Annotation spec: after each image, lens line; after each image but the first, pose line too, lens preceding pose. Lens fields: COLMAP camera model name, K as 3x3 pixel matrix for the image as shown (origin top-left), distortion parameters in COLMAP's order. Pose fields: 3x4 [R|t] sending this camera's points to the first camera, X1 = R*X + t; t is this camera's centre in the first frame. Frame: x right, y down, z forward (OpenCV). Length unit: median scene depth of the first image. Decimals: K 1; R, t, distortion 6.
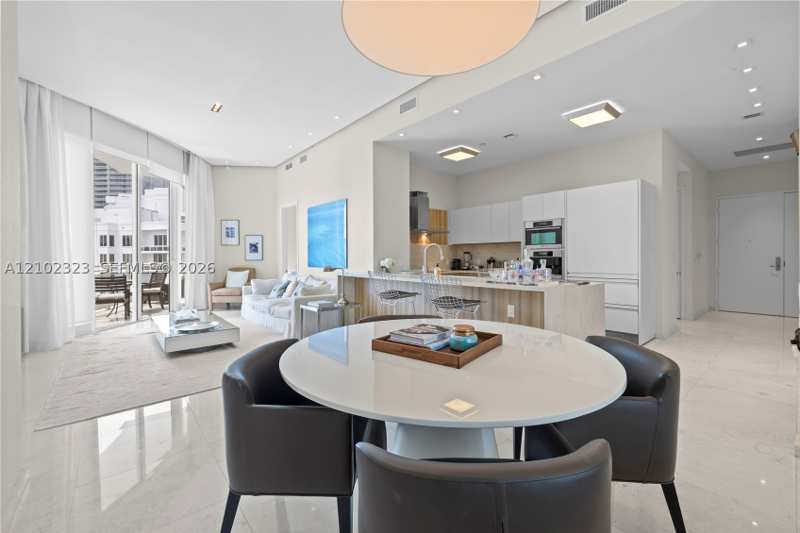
lens RADIAL K [[344.6, 0, 404.3], [0, 344.6, 258.2], [0, 0, 1]] dist [-0.001196, 0.002270]
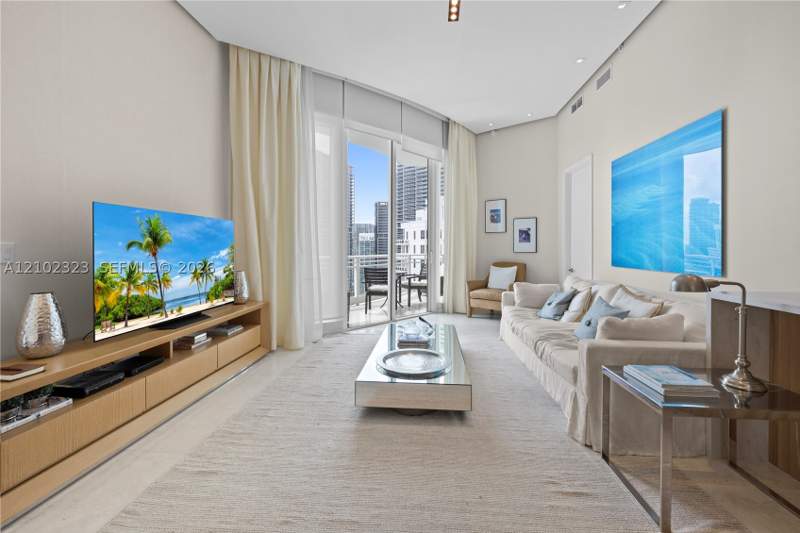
lens RADIAL K [[344.6, 0, 401.3], [0, 344.6, 247.3], [0, 0, 1]] dist [-0.001196, 0.002270]
pose [[0.699555, 0.004185, -0.714567, -0.130680], [-0.007904, 0.999967, -0.001880, -0.001903], [0.714535, 0.006963, 0.699565, 0.400720]]
